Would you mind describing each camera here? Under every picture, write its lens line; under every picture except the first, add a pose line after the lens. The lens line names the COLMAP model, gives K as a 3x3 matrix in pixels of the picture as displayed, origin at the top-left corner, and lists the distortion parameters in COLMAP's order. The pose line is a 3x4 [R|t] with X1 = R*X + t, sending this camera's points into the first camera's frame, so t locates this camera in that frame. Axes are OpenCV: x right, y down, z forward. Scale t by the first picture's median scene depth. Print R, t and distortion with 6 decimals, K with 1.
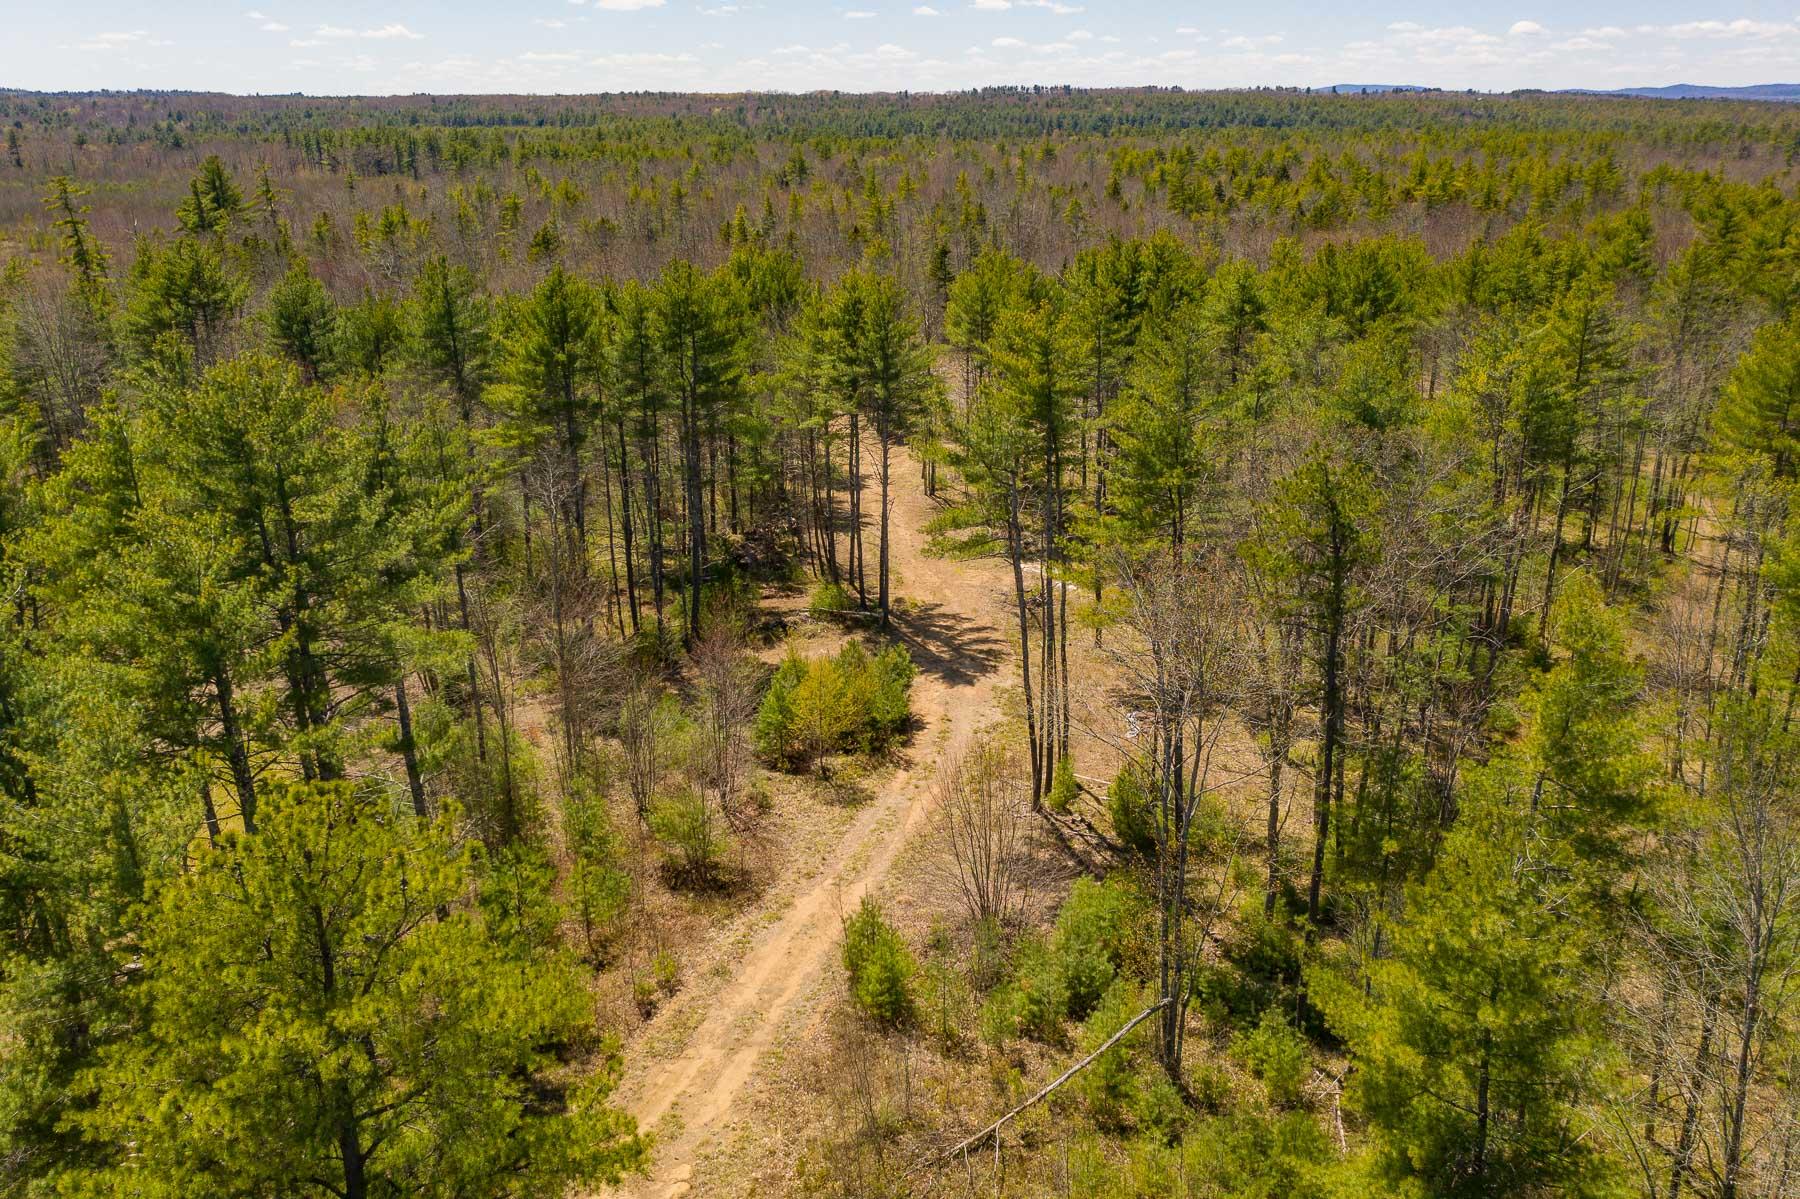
lens RADIAL K [[1455.0, 0, 903.5], [0, 1455.0, 609.9], [0, 0, 1]] dist [-0.003918, 0.000568]
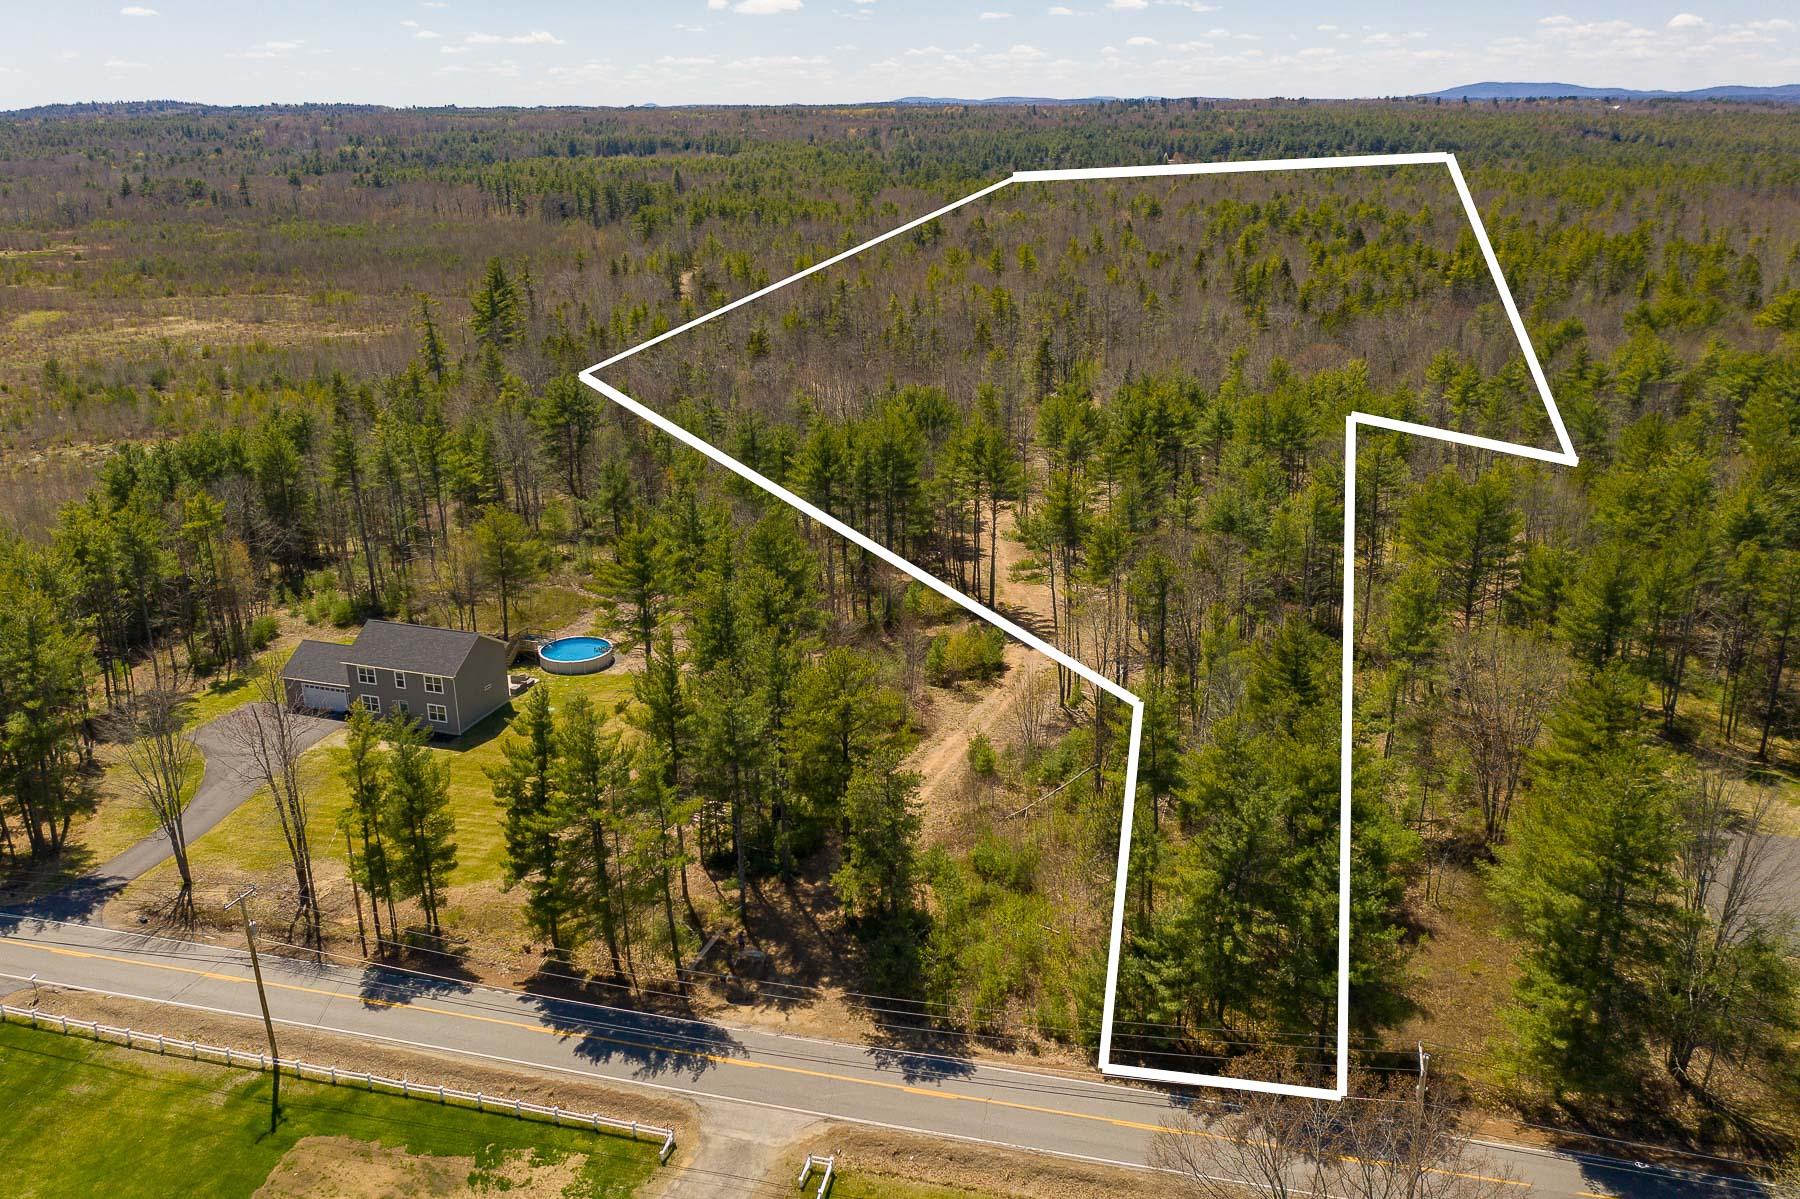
lens RADIAL K [[1455.0, 0, 899.4], [0, 1455.0, 607.5], [0, 0, 1]] dist [-0.003918, 0.000568]
pose [[0.996239, 0.021594, -0.083919, 0.026757], [-0.021776, 0.999762, -0.001254, 0.003926], [0.083872, 0.003077, 0.996472, -0.896088]]
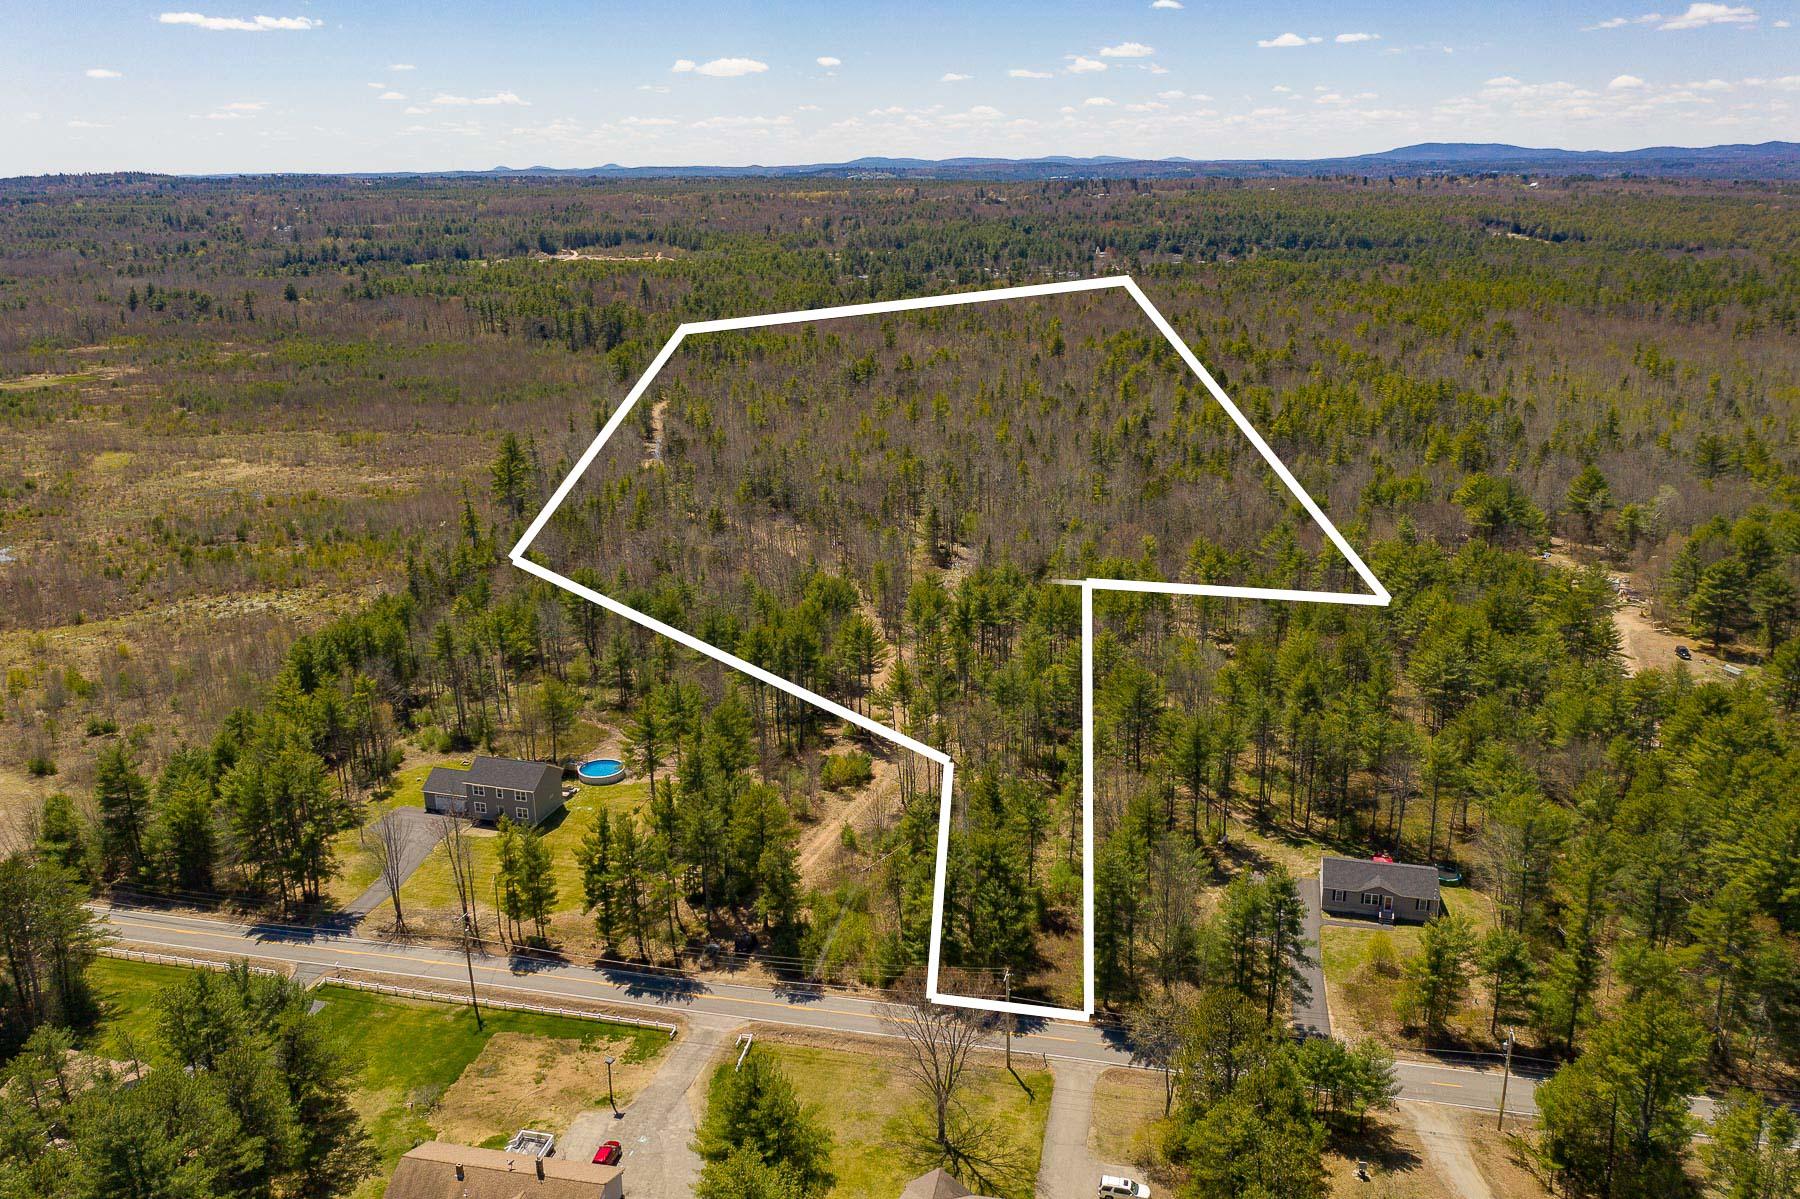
lens RADIAL K [[1455.0, 0, 898.4], [0, 1455.0, 606.1], [0, 0, 1]] dist [-0.003918, 0.000568]
pose [[0.998163, 0.008617, -0.059972, 0.233333], [-0.010965, 0.999182, -0.038930, -0.157012], [0.059587, 0.039516, 0.997441, -1.994666]]
